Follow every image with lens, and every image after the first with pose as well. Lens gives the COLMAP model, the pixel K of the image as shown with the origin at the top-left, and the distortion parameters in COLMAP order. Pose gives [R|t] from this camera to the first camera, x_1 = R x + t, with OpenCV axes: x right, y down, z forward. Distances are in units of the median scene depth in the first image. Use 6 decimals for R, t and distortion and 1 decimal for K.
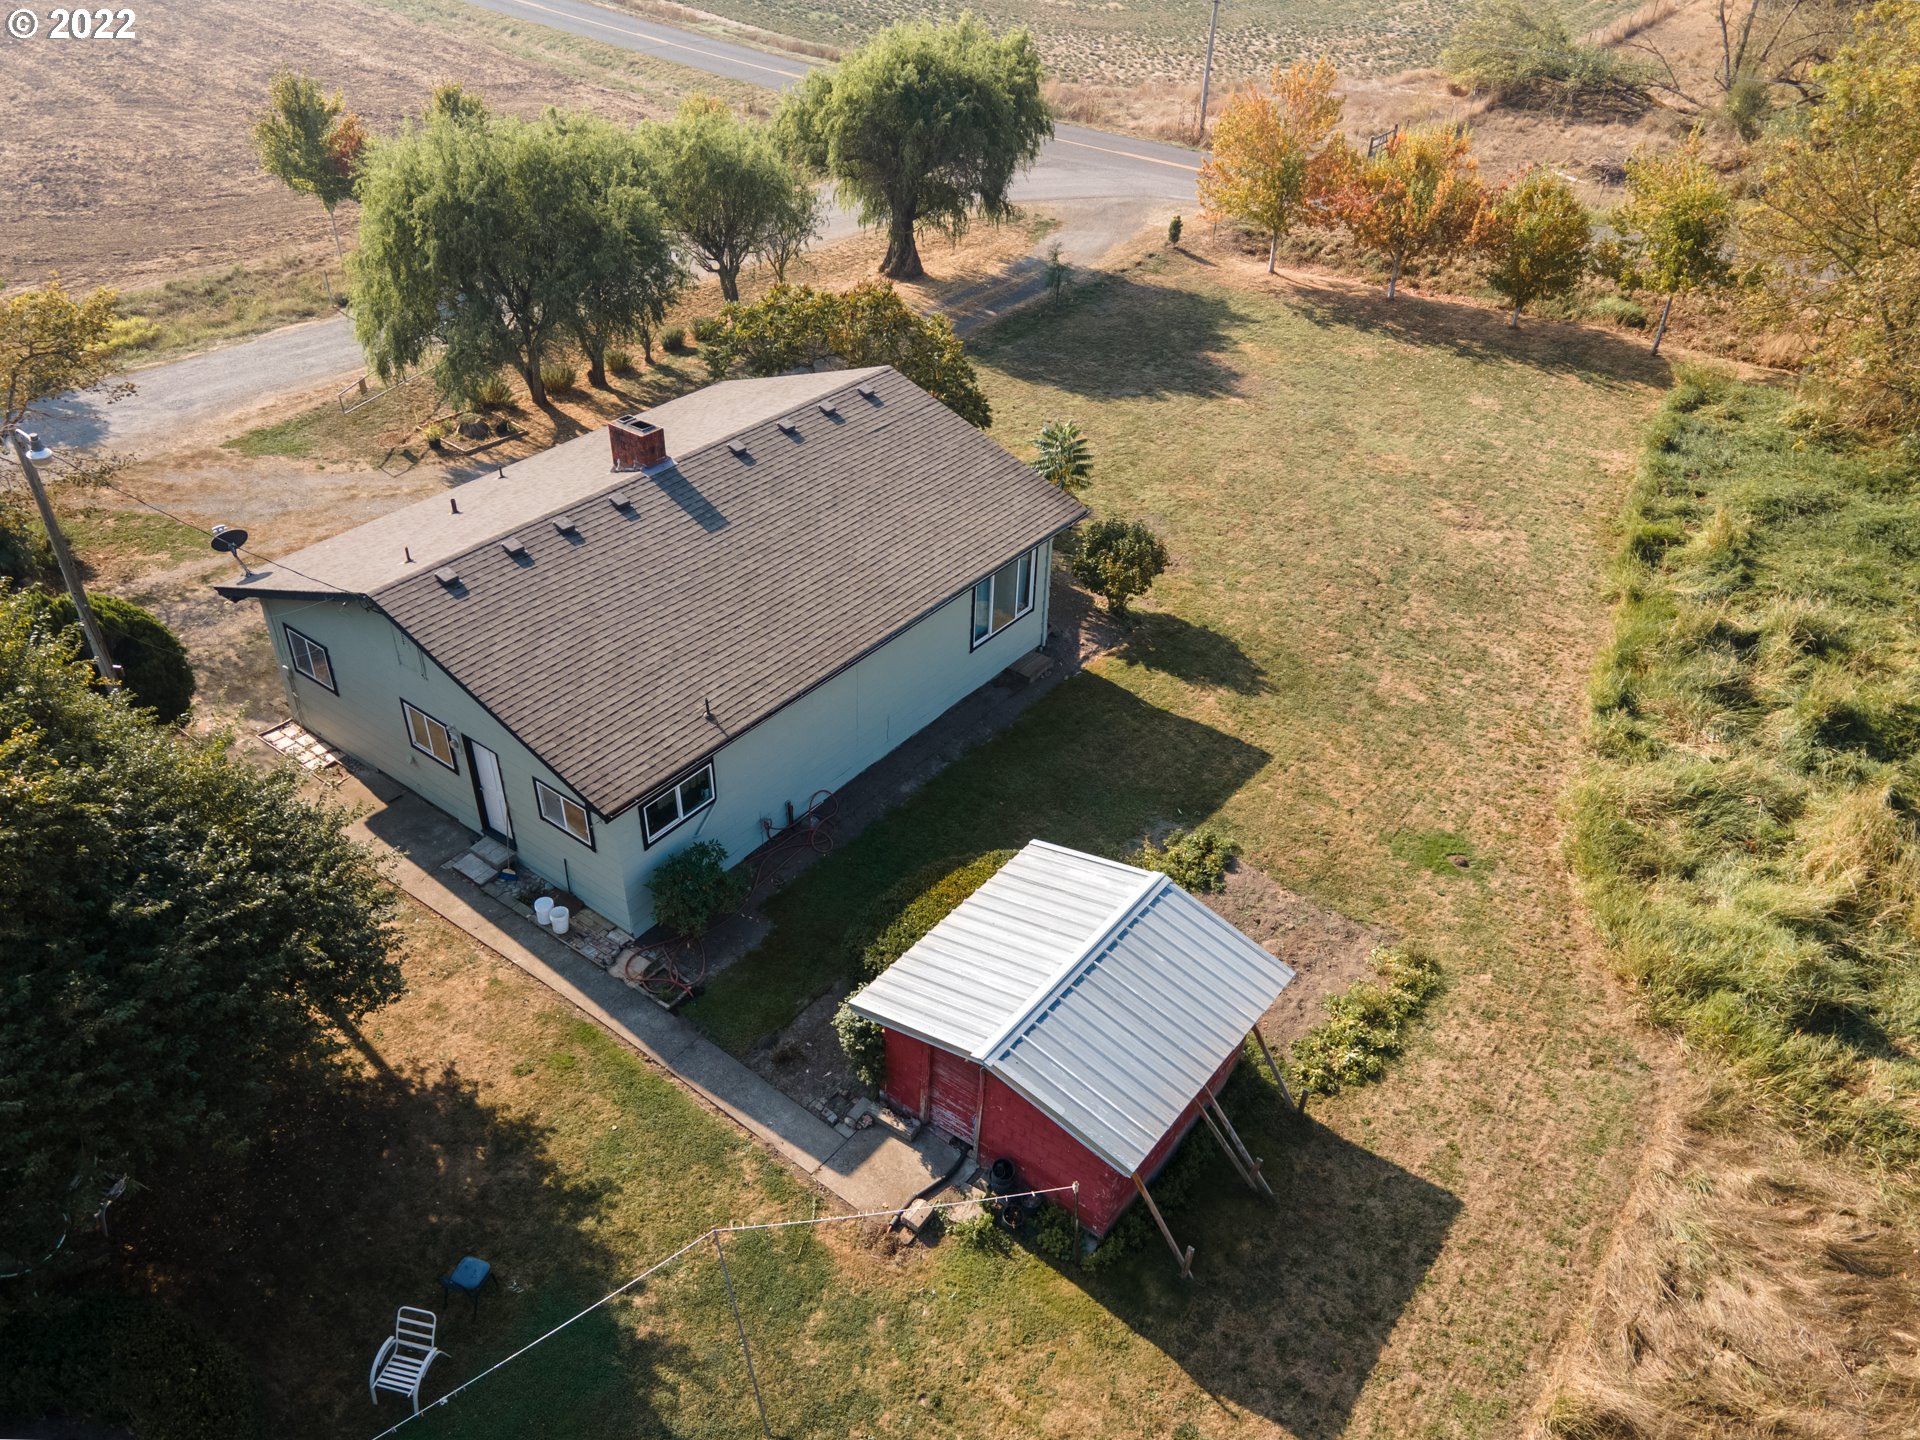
lens RADIAL K [[1436.4, 0, 963.8], [0, 1436.4, 710.7], [0, 0, 1]] dist [0.012668, 0.038389]
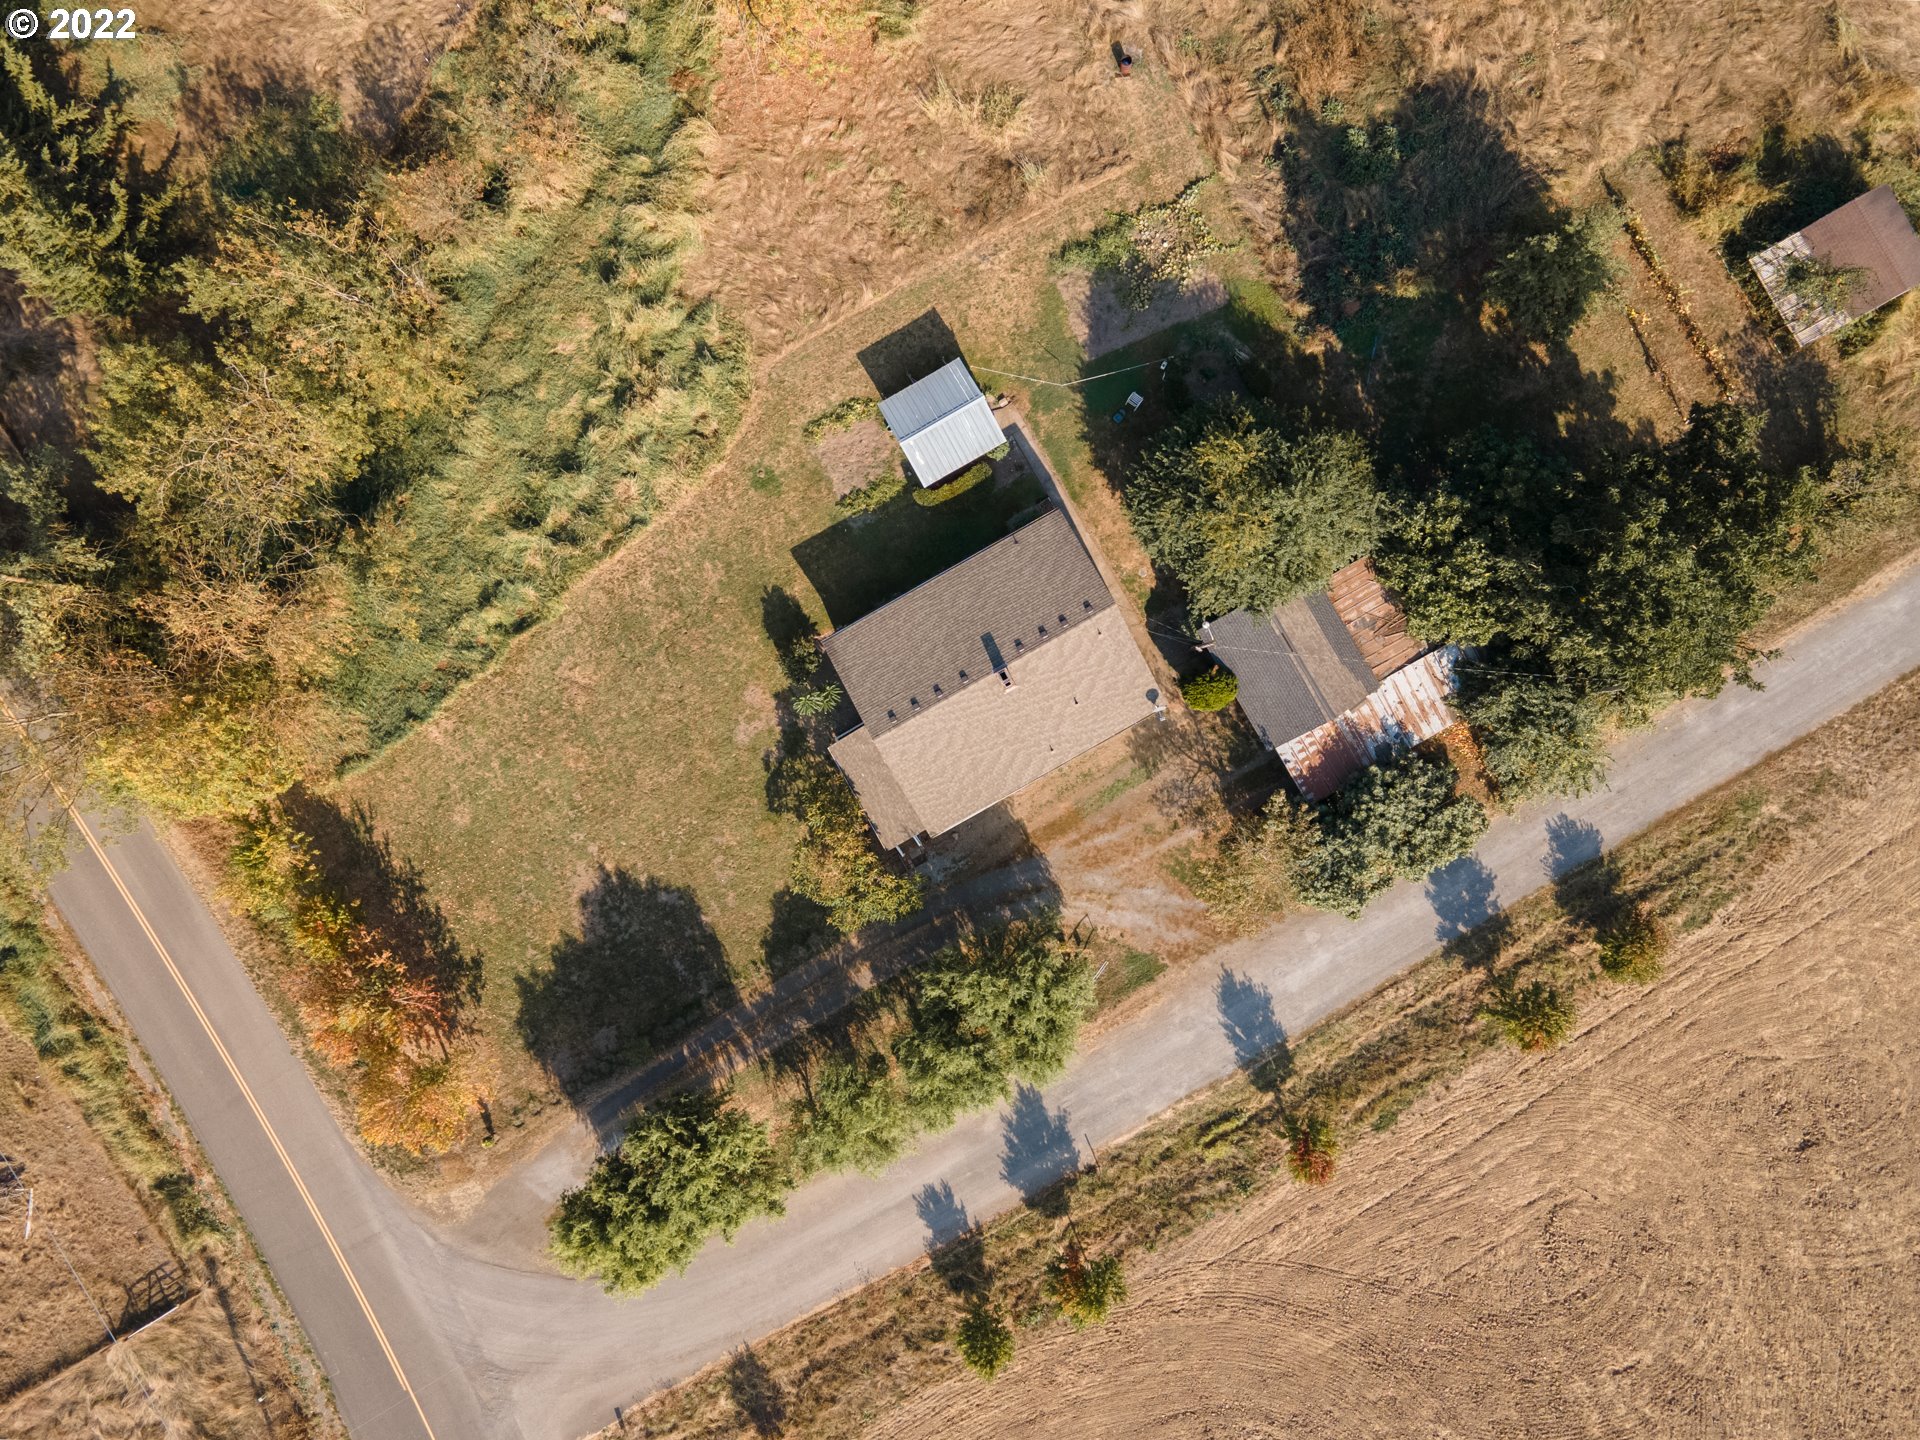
lens RADIAL K [[1436.4, 0, 963.8], [0, 1436.4, 710.7], [0, 0, 1]] dist [0.012668, 0.038389]
pose [[-0.916925, -0.398887, -0.011694, -0.197438], [0.221195, -0.532416, 0.817072, -2.867361], [-0.332146, 0.746607, 0.576418, -0.456924]]
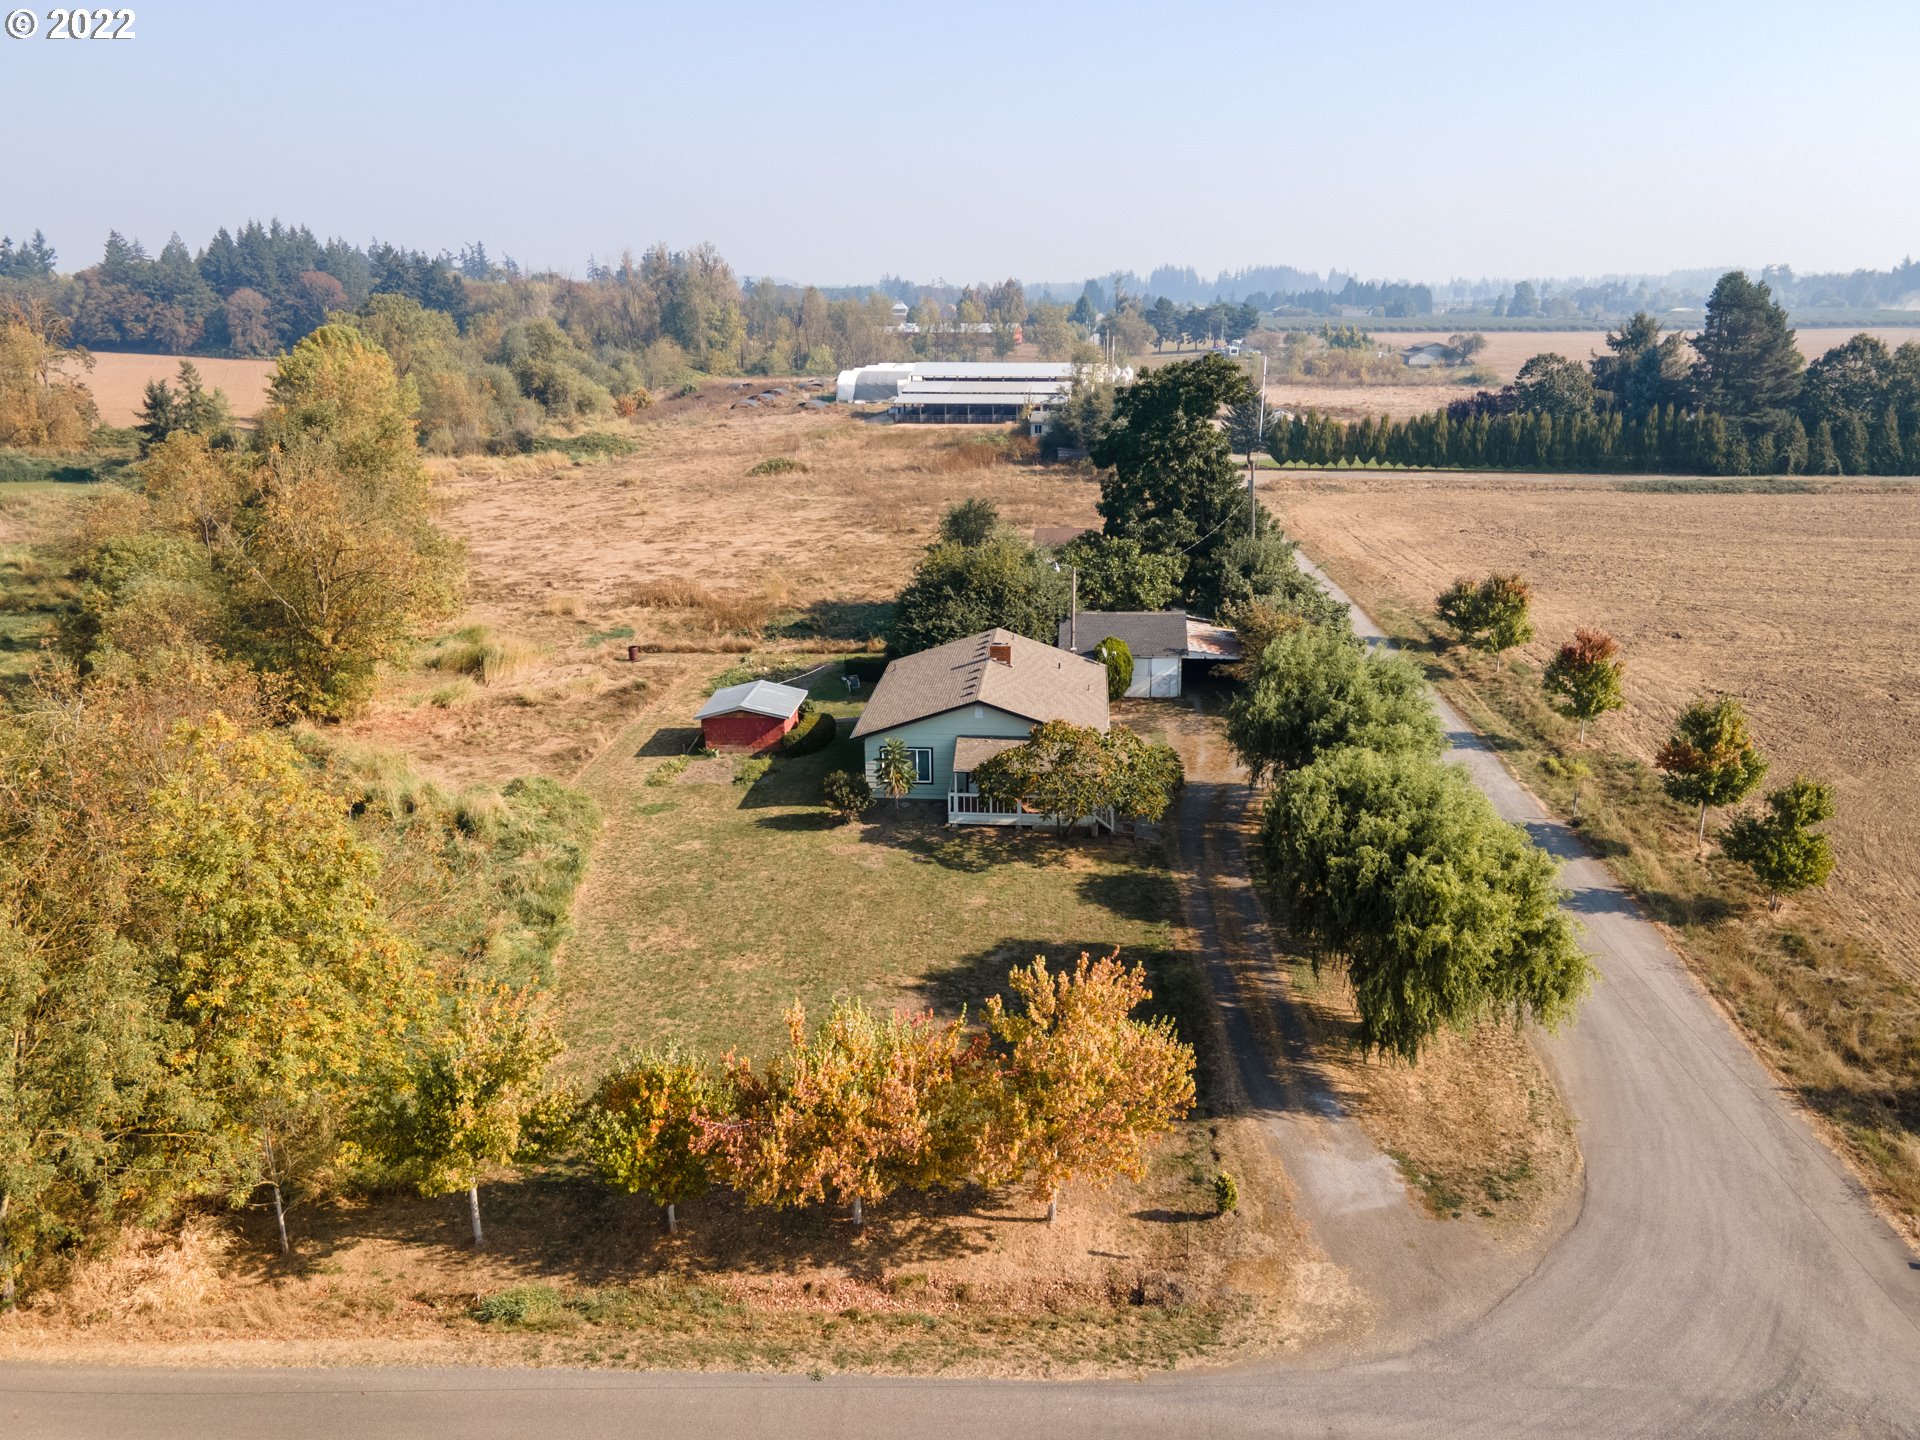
lens RADIAL K [[1436.4, 0, 963.8], [0, 1436.4, 710.7], [0, 0, 1]] dist [0.012668, 0.038389]
pose [[-0.846126, 0.130766, -0.516692, 1.385887], [-0.316482, 0.656756, 0.684479, -2.251357], [0.428847, 0.742679, -0.514313, 2.910197]]
